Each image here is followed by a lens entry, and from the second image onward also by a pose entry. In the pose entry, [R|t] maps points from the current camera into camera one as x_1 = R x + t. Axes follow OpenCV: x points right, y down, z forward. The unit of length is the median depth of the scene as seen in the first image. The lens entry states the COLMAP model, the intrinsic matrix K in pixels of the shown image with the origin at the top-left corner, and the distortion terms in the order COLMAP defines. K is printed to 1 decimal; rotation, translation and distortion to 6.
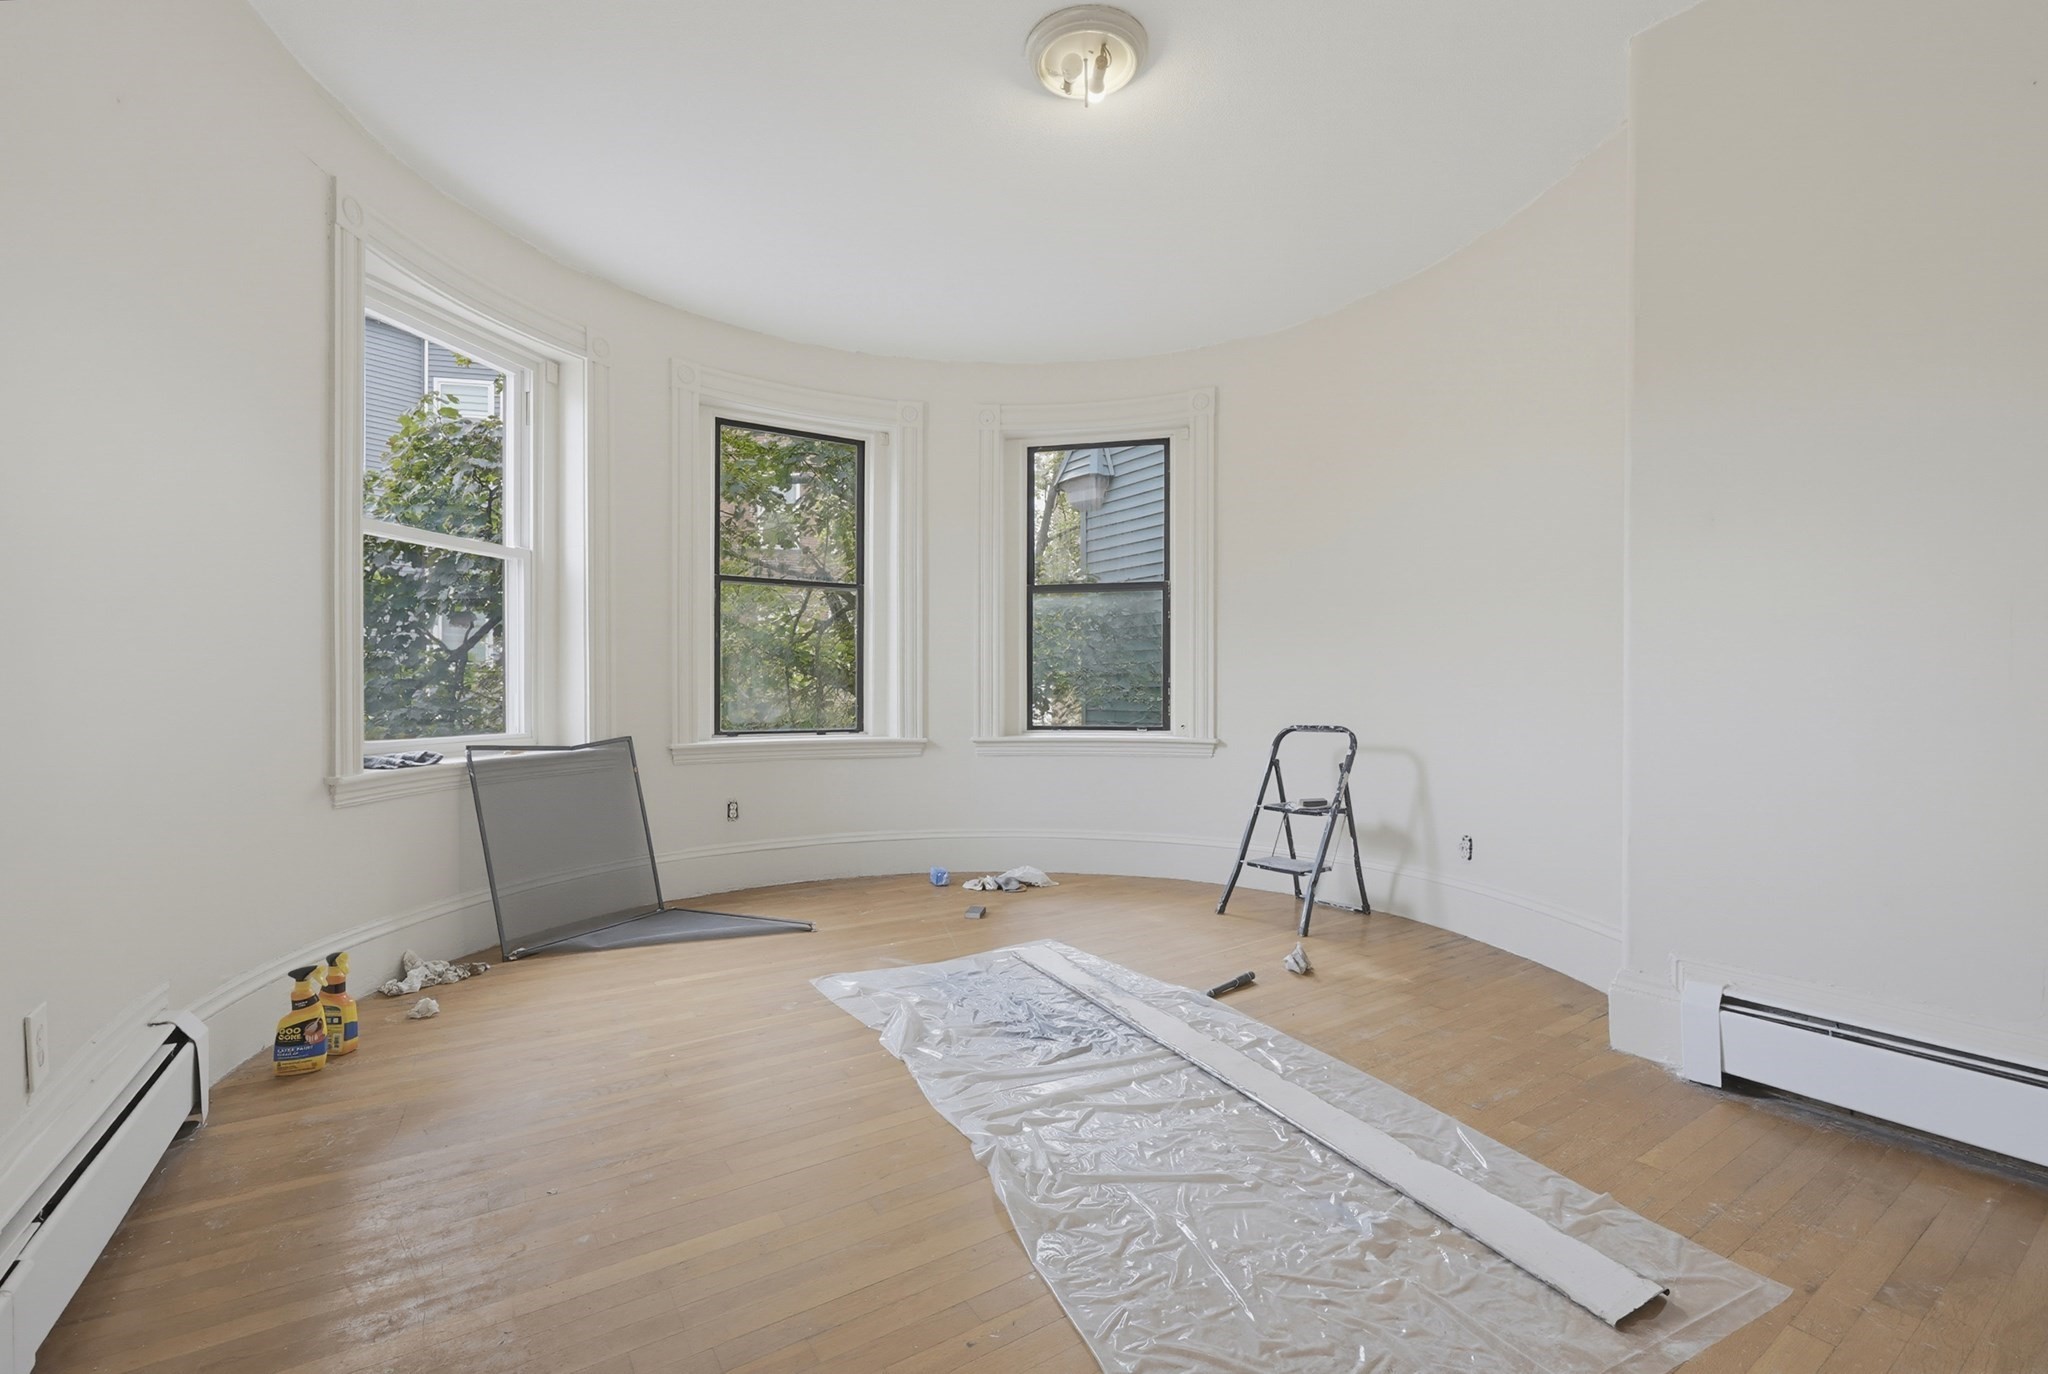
lens RADIAL K [[889.2, 0, 1024.0], [0, 889.2, 687.0], [0, 0, 1]] dist [0.000760, -0.000111]
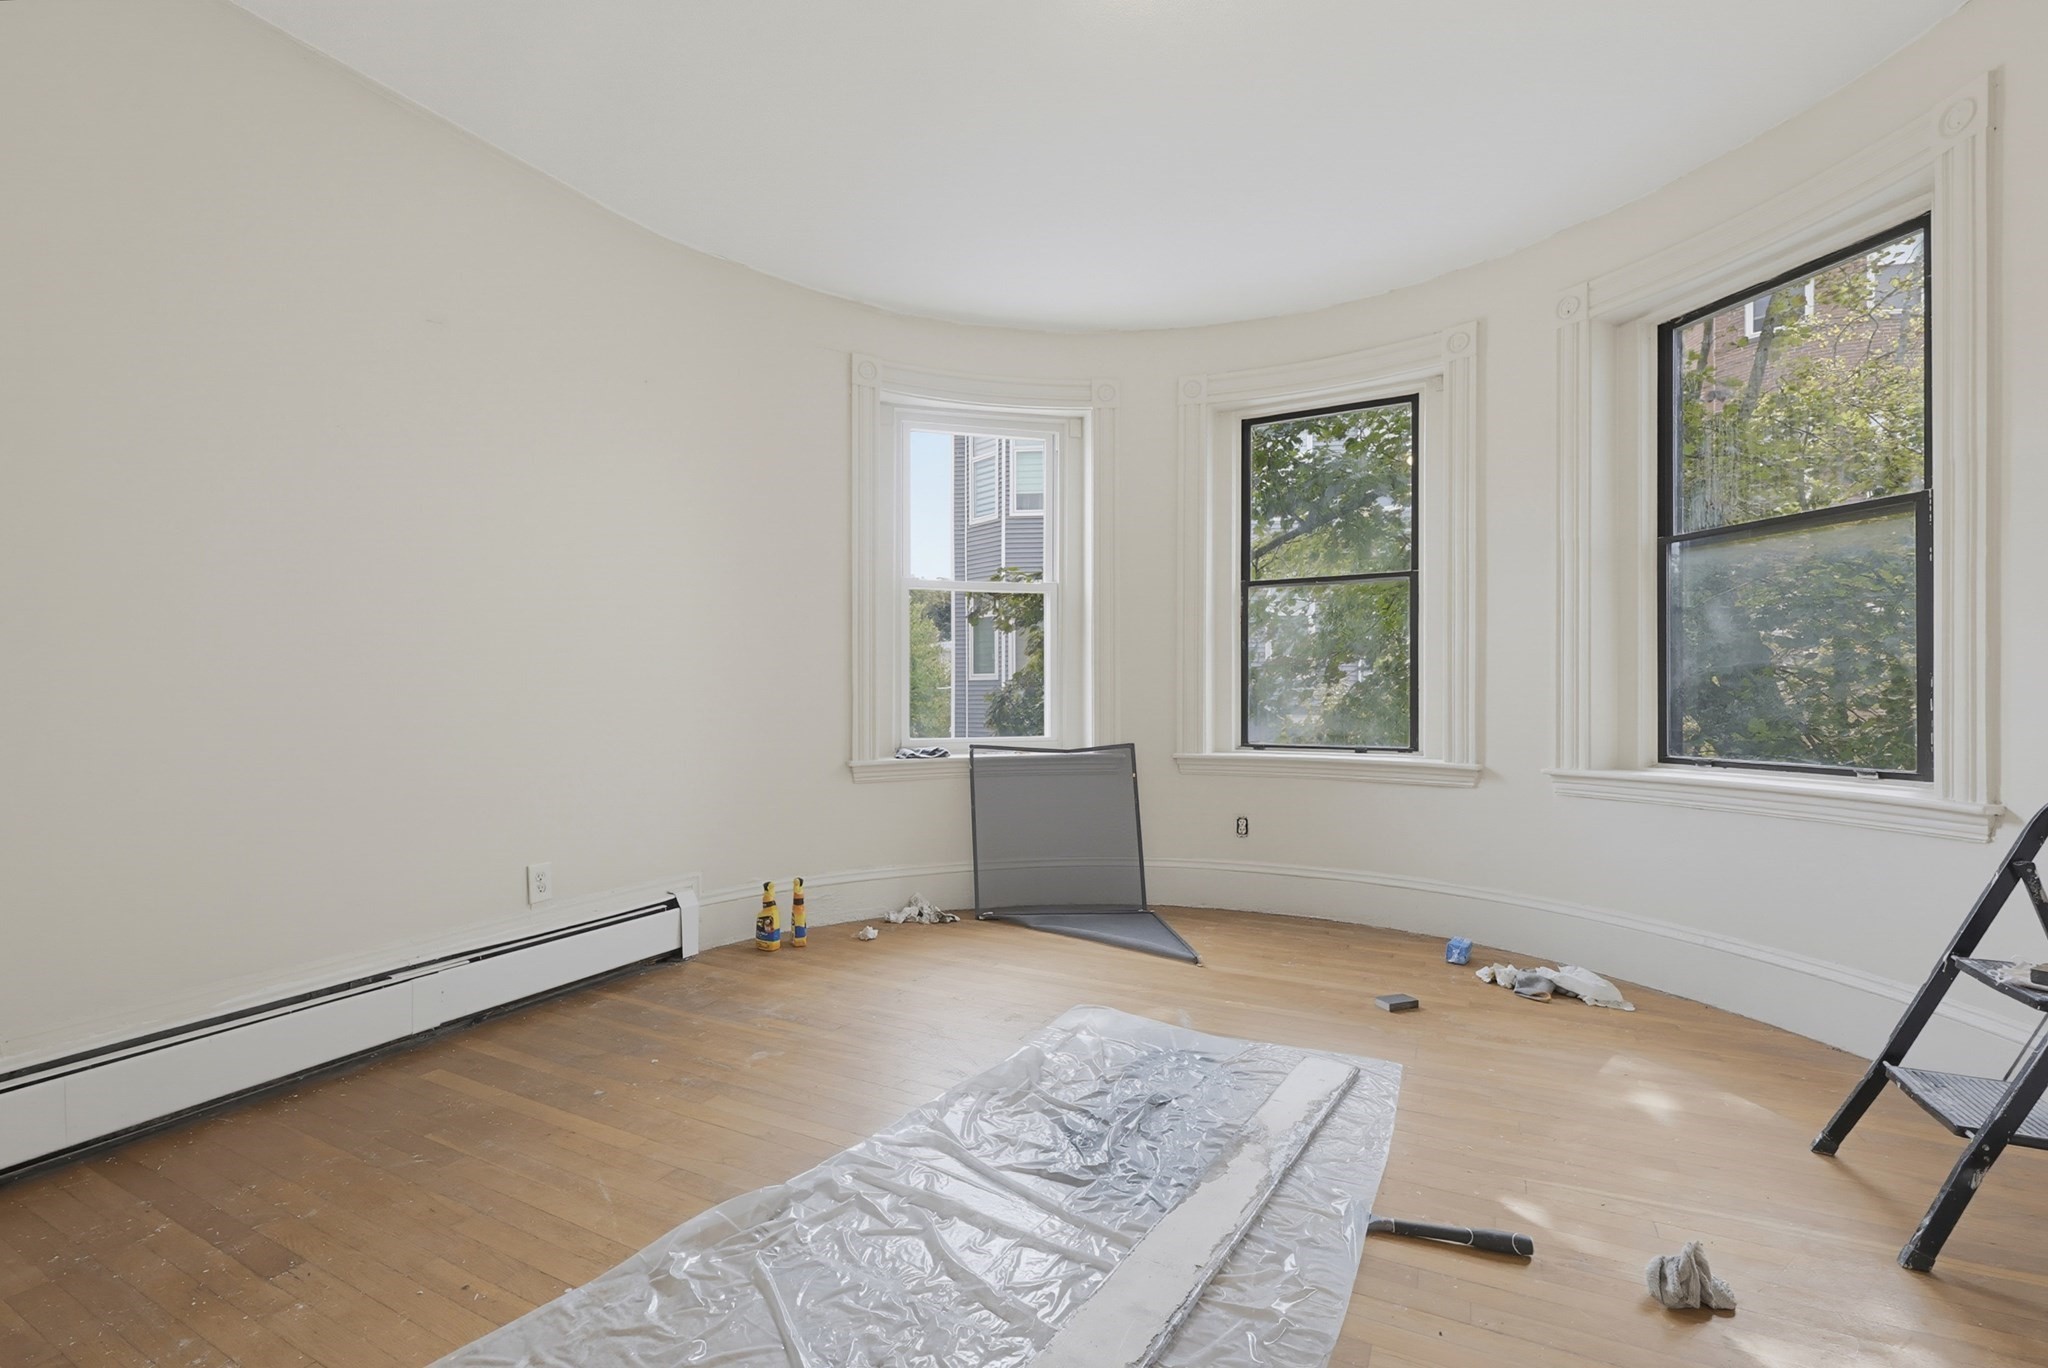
lens RADIAL K [[889.2, 0, 1024.0], [0, 889.2, 684.0], [0, 0, 1]] dist [0.000760, -0.000111]
pose [[0.490461, -0.013277, -0.871362, 0.393212], [0.005999, 0.999912, -0.011859, -0.004602], [0.871443, 0.000589, 0.490497, 0.324678]]
